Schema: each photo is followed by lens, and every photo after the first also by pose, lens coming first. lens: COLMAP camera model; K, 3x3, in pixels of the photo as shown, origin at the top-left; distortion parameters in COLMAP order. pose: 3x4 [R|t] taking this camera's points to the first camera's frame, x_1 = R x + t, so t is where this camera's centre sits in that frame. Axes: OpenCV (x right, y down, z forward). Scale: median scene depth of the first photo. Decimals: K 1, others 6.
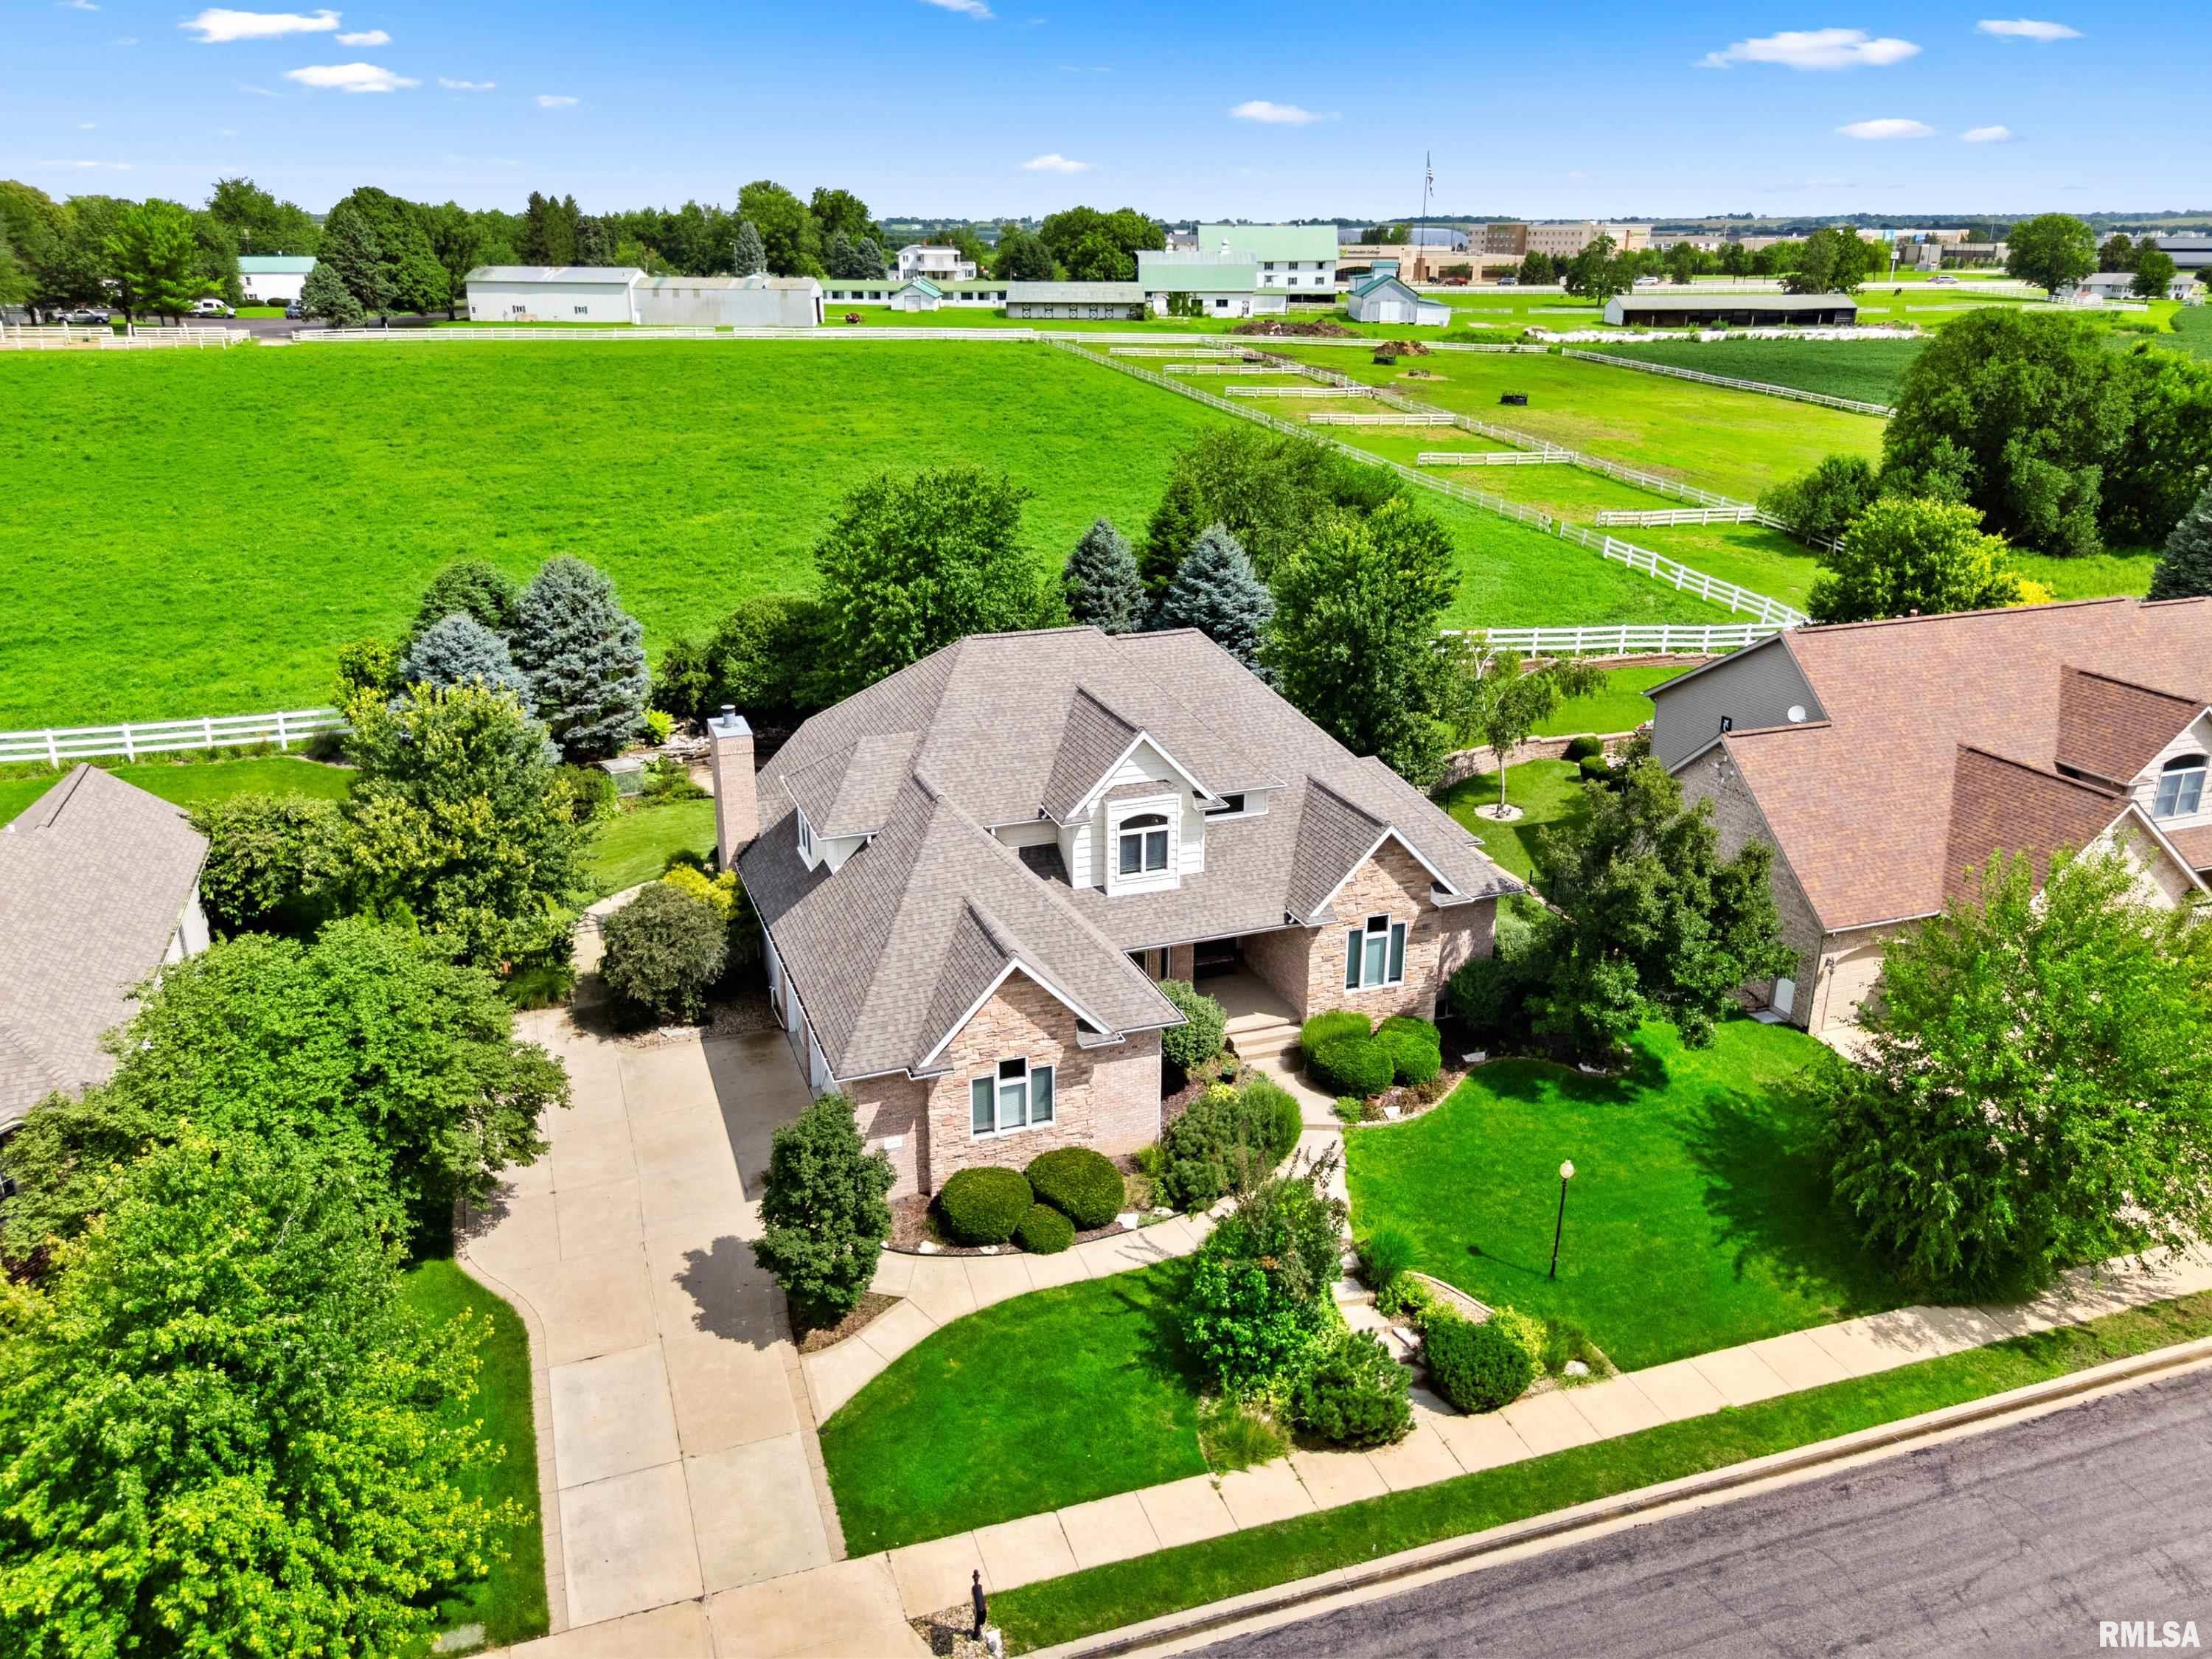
lens RADIAL K [[1642.3, 0, 1106.2], [0, 1642.3, 803.1], [0, 0, 1]] dist [0.055382, -0.050230]
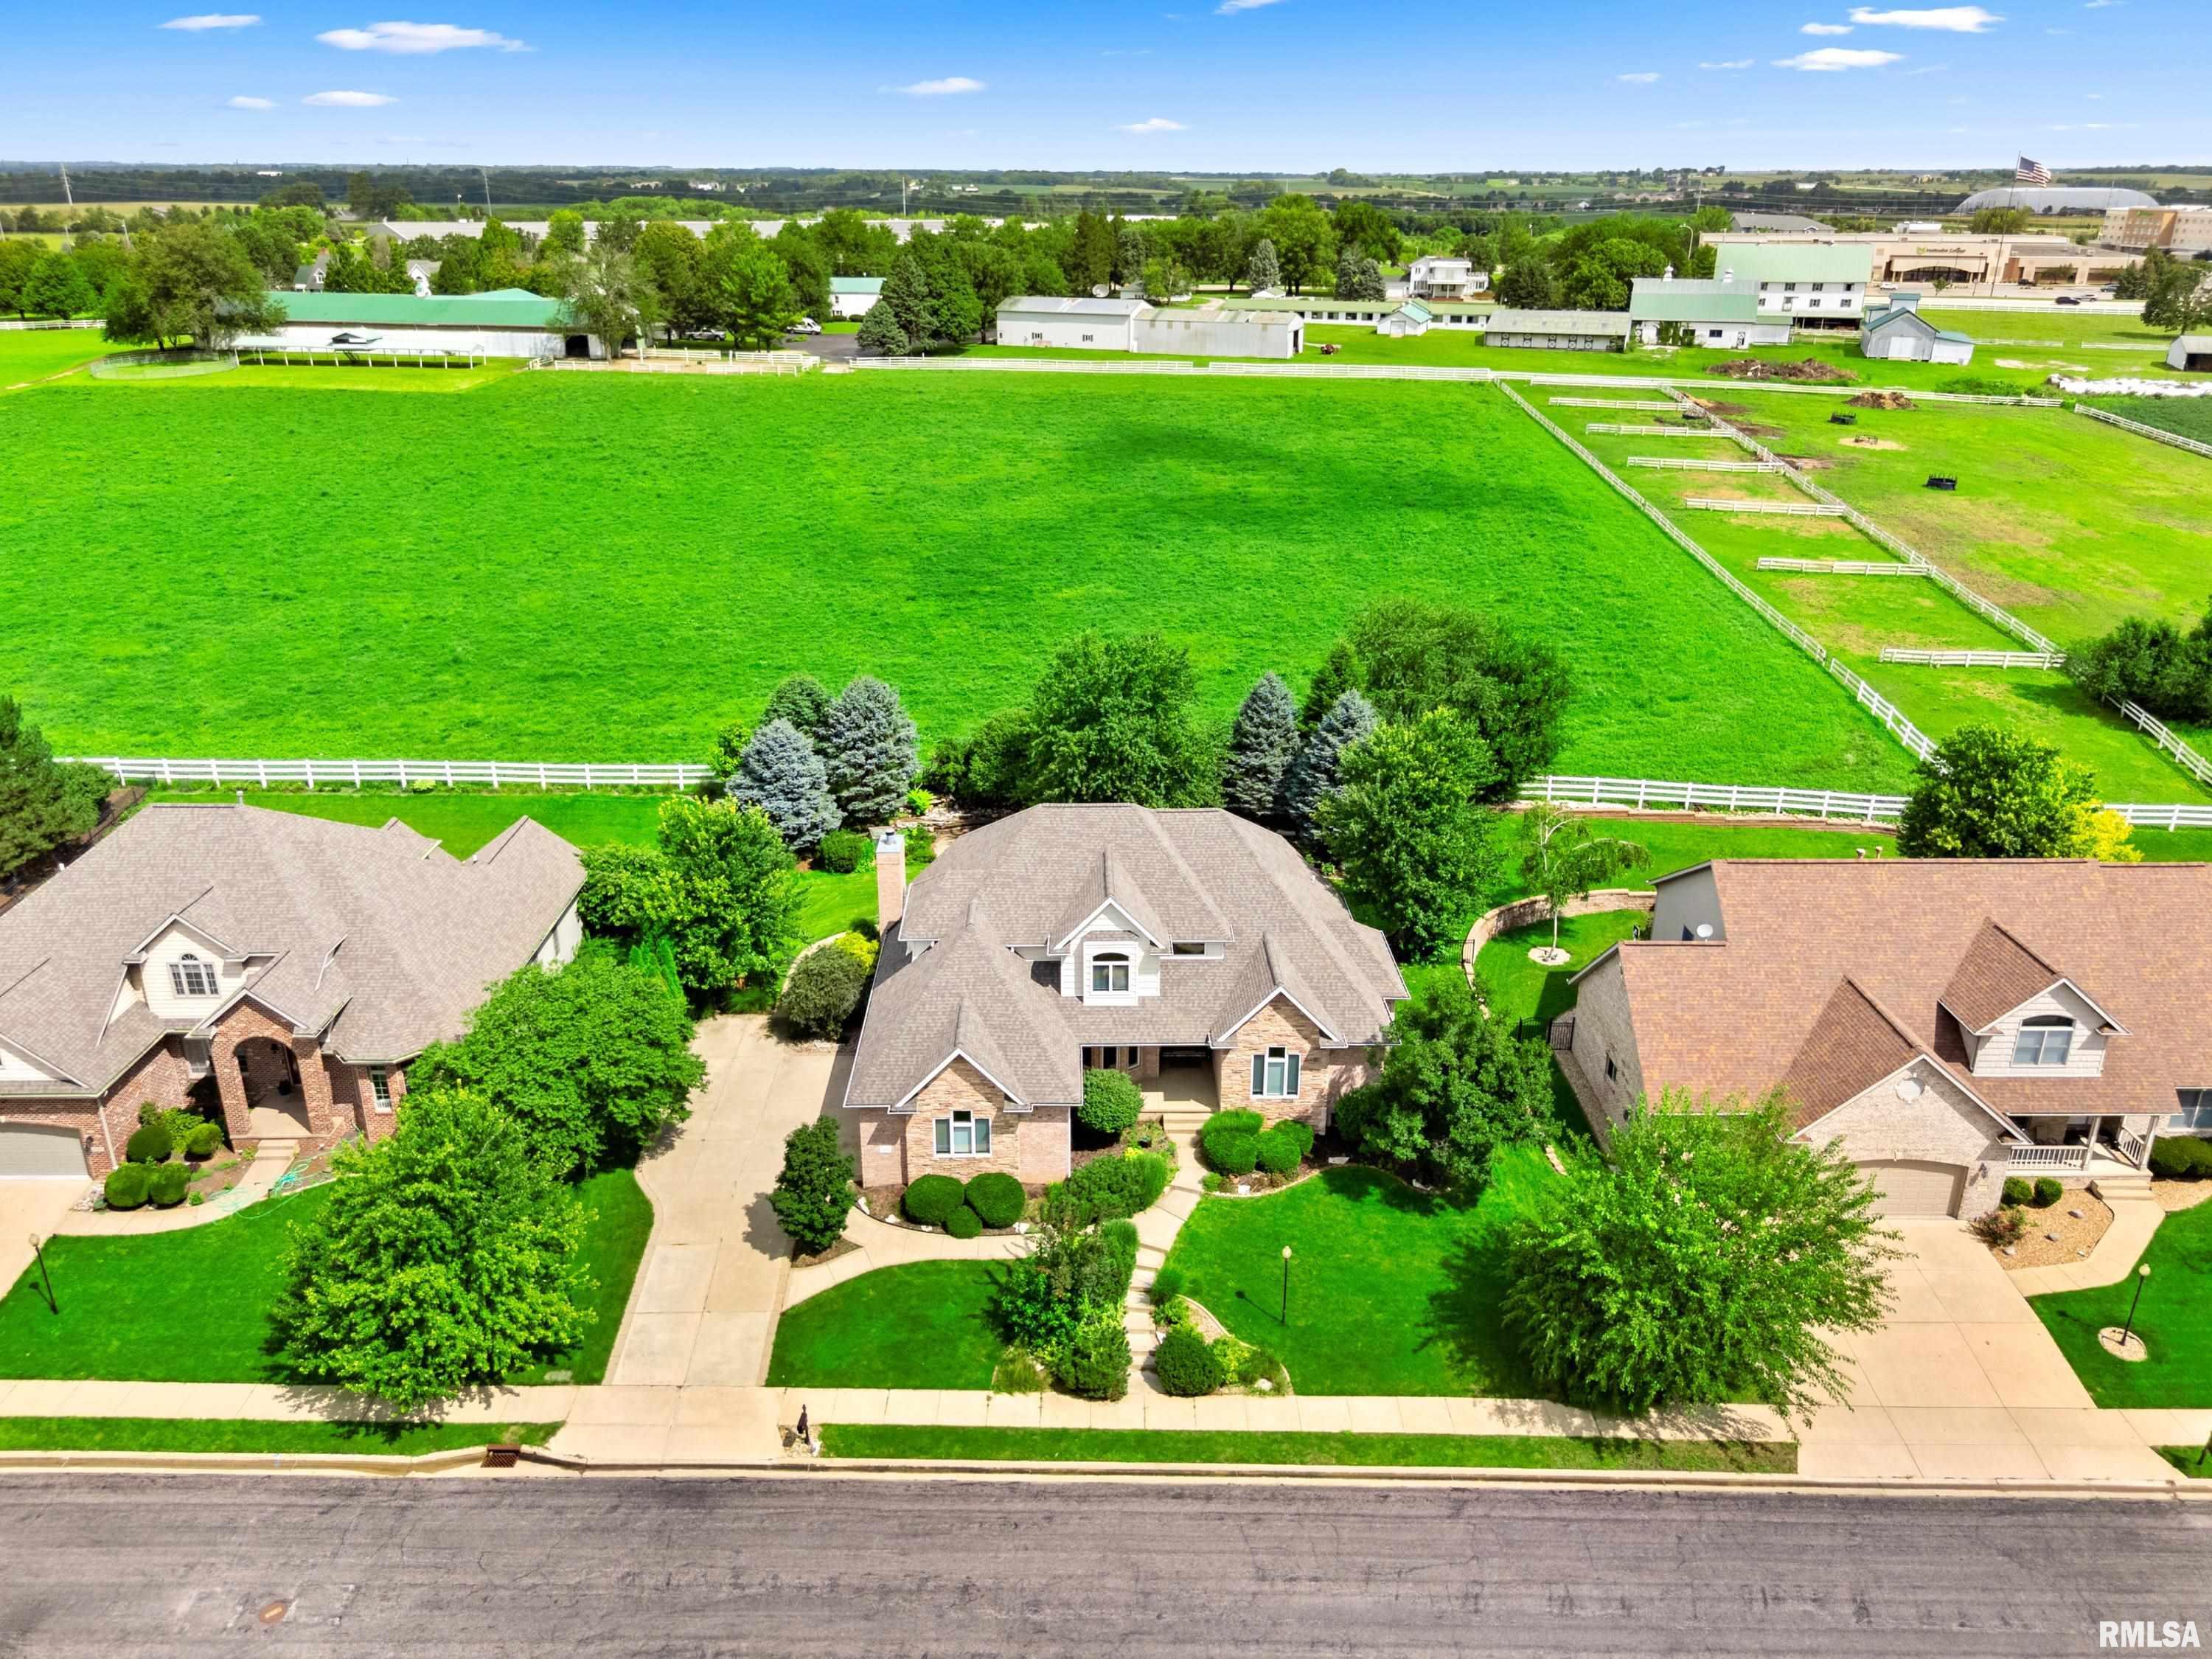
lens RADIAL K [[1642.3, 0, 1102.5], [0, 1642.3, 796.6], [0, 0, 1]] dist [0.055382, -0.050230]
pose [[0.943120, 0.117453, -0.311014, 0.446055], [-0.110706, 0.993075, 0.039325, -0.184748], [0.313479, -0.002657, 0.949592, -0.372648]]
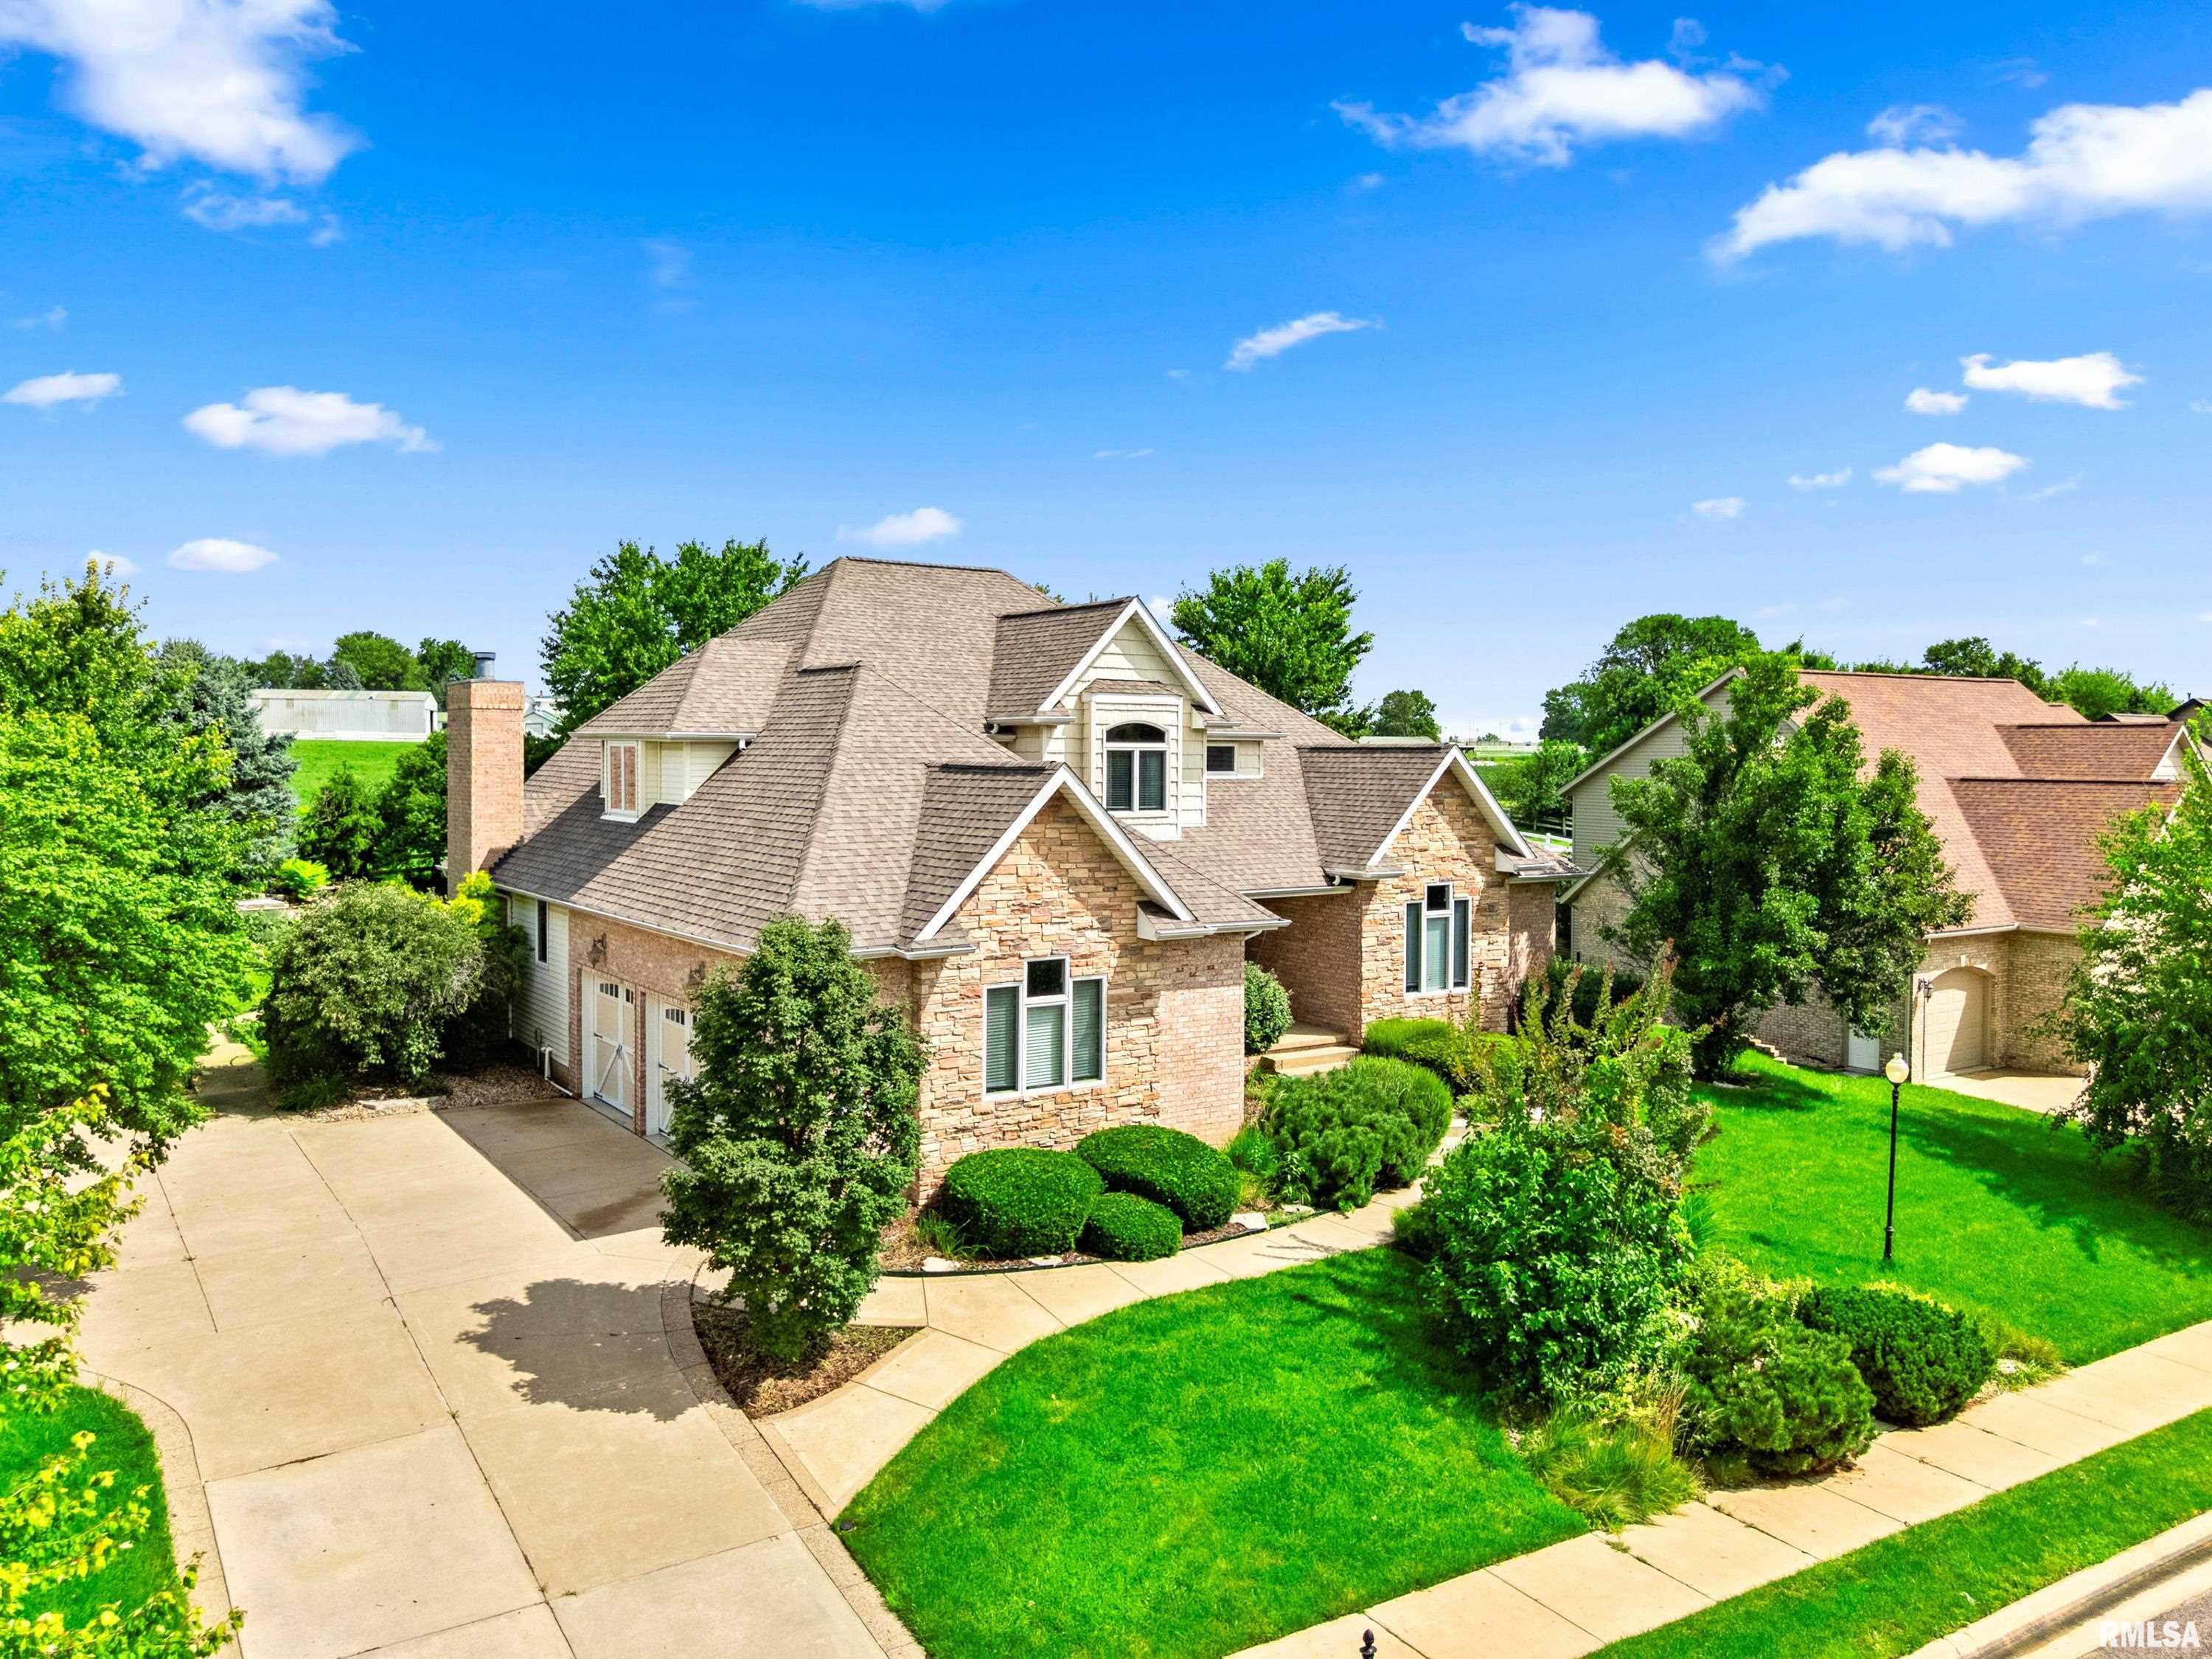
lens RADIAL K [[1642.3, 0, 1109.1], [0, 1642.3, 780.8], [0, 0, 1]] dist [0.055382, -0.050230]
pose [[0.970931, 0.000350, 0.239358, -0.156654], [0.073771, 0.950882, -0.300634, 0.240886], [-0.227706, 0.309552, 0.923216, 0.353055]]
